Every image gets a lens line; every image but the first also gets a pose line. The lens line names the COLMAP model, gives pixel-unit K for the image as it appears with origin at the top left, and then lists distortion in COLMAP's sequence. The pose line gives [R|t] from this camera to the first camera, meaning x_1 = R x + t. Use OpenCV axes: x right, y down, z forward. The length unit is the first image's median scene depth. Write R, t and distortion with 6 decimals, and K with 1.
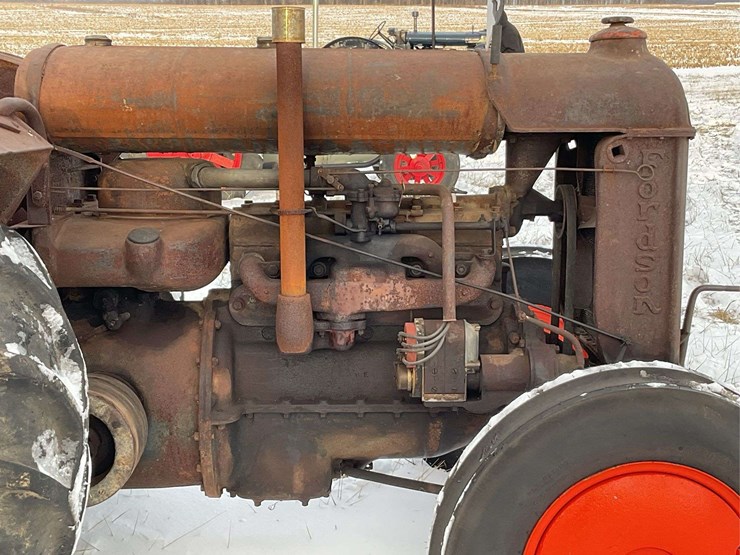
lens RADIAL K [[1063.4, 0, 370.0], [0, 1063.4, 277.5], [0, 0, 1]] dist [0.003069, 0.000340]
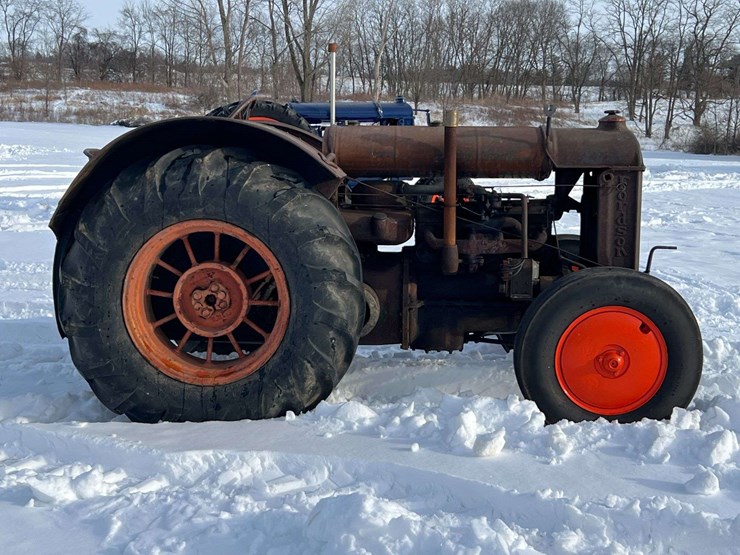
lens RADIAL K [[912.1, 0, 370.0], [0, 912.1, 277.5], [0, 0, 1]] dist [0.110350, -0.015757]
pose [[0.996734, 0.012409, -0.079798, -0.081340], [-0.012154, 0.999919, 0.003687, 0.071800], [0.079837, -0.002705, 0.996804, -0.782438]]
